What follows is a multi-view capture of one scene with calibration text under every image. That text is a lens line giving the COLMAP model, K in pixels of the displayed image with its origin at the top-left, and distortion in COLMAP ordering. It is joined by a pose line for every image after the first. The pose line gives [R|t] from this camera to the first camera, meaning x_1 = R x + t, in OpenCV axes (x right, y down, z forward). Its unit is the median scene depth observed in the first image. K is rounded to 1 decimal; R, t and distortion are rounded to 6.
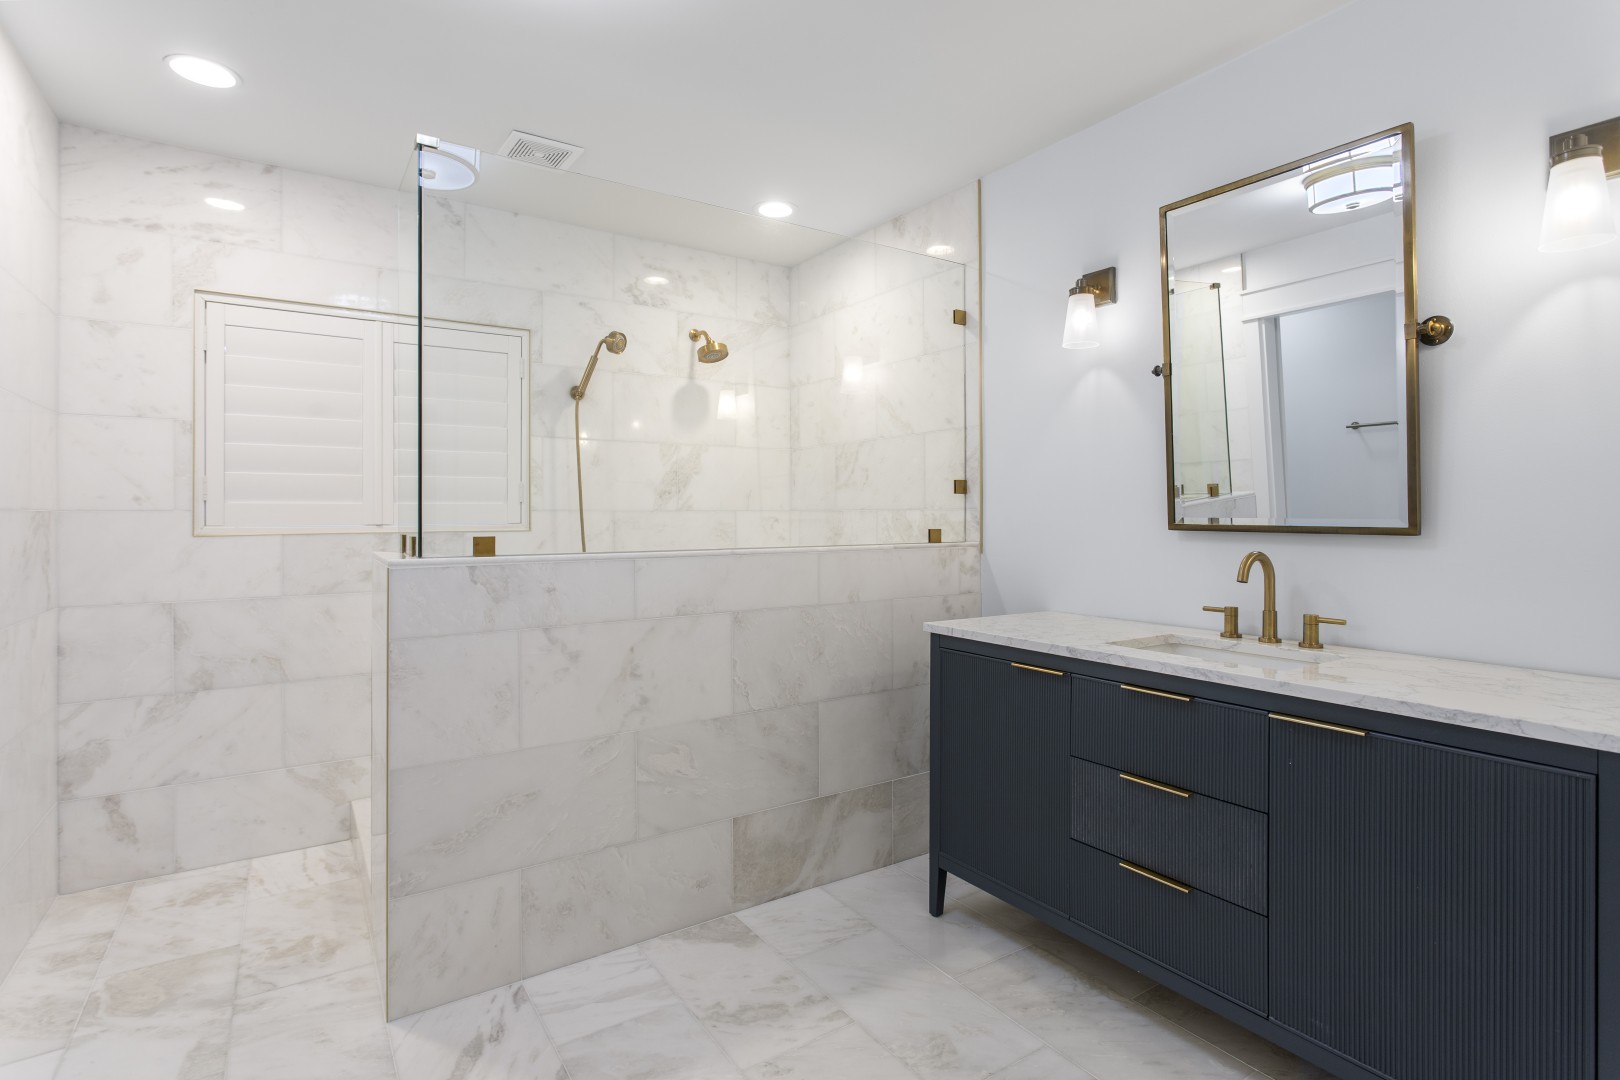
lens RADIAL K [[803.6, 0, 818.1], [0, 803.6, 512.2], [0, 0, 1]] dist [-0.009669, 0.002277]
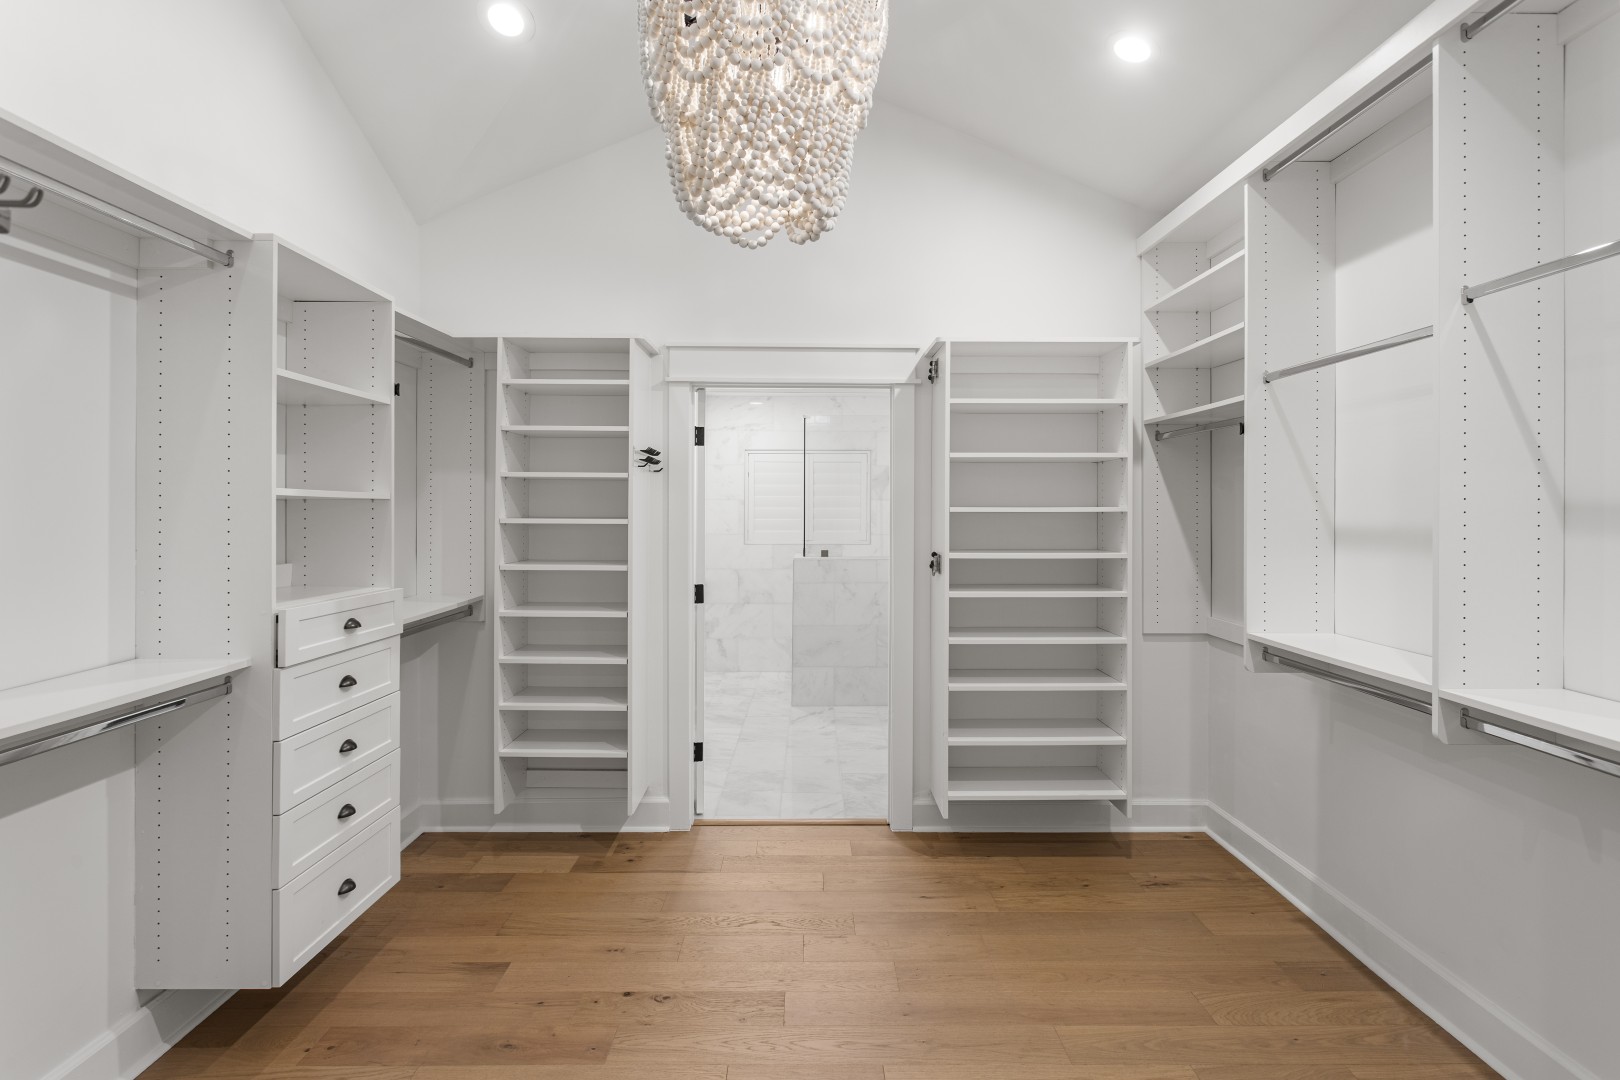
lens RADIAL K [[803.6, 0, 812.1], [0, 803.6, 529.8], [0, 0, 1]] dist [-0.009669, 0.002277]
pose [[0.833163, 0.021059, -0.552627, 1.048799], [-0.007300, 0.999606, 0.027085, -0.109793], [0.552980, -0.018532, 0.832989, -1.307336]]
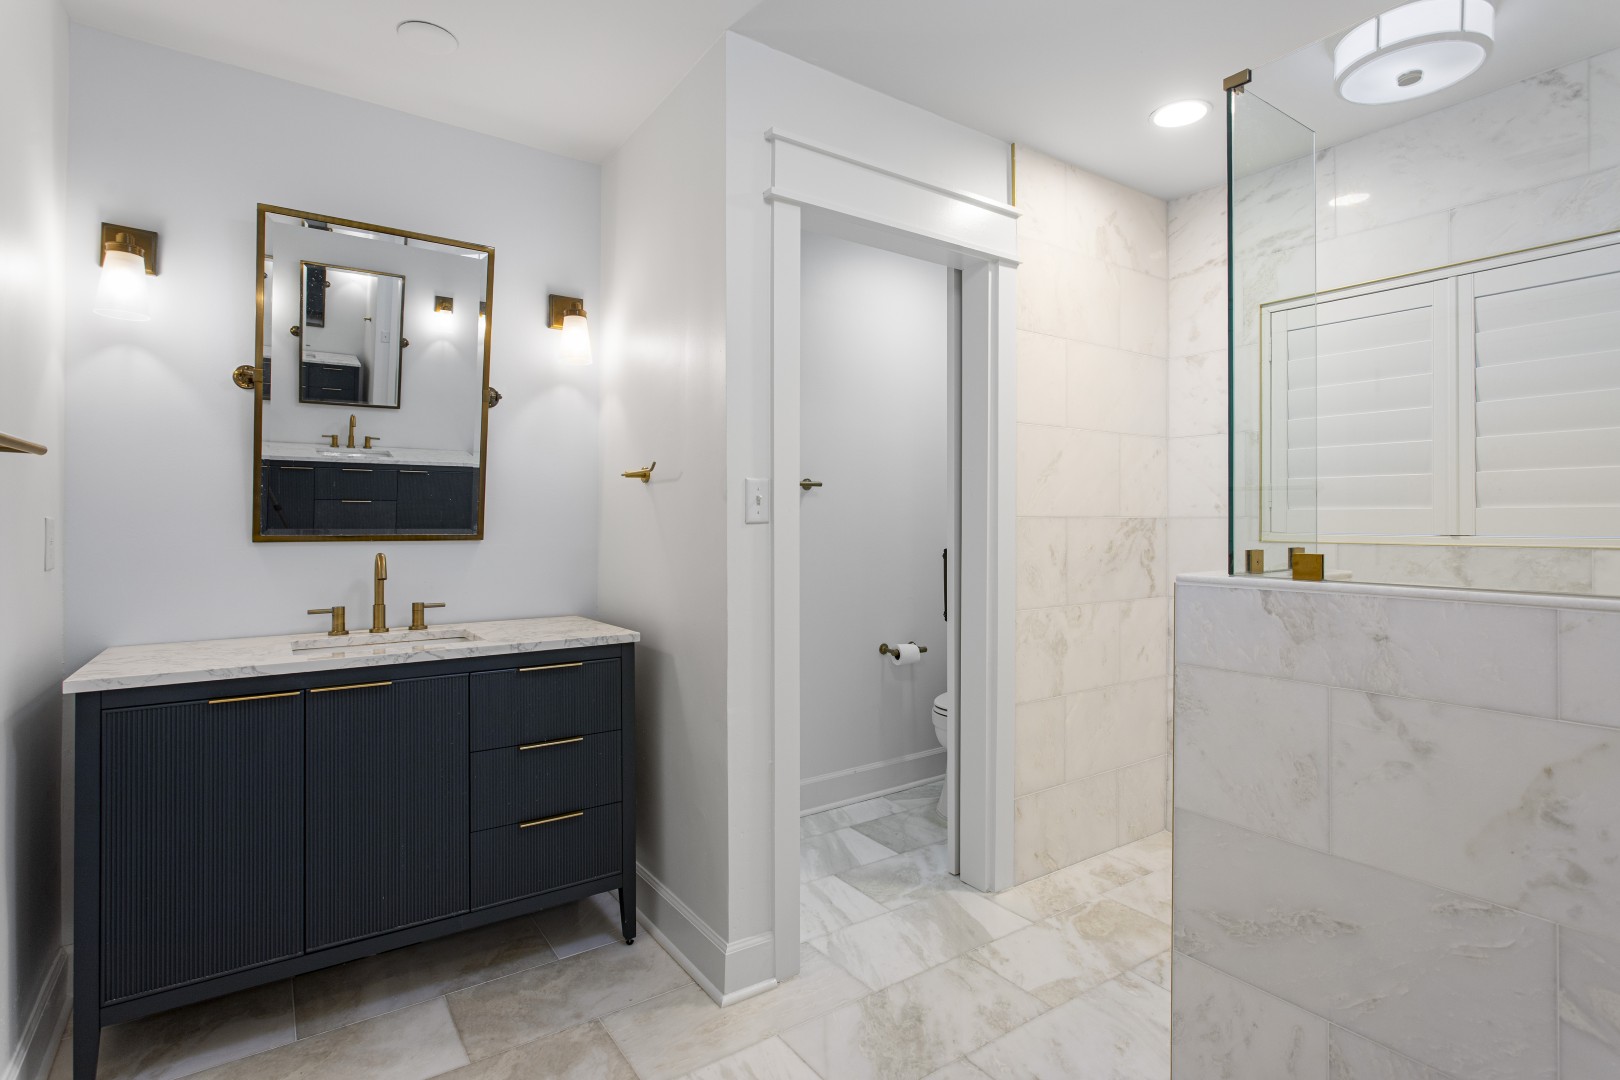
lens RADIAL K [[803.6, 0, 818.7], [0, 803.6, 516.1], [0, 0, 1]] dist [-0.009669, 0.002277]
pose [[0.021042, -0.000619, -0.999778, 0.306233], [0.001399, 0.999999, -0.000590, -0.004836], [0.999778, -0.001387, 0.021043, 0.490060]]
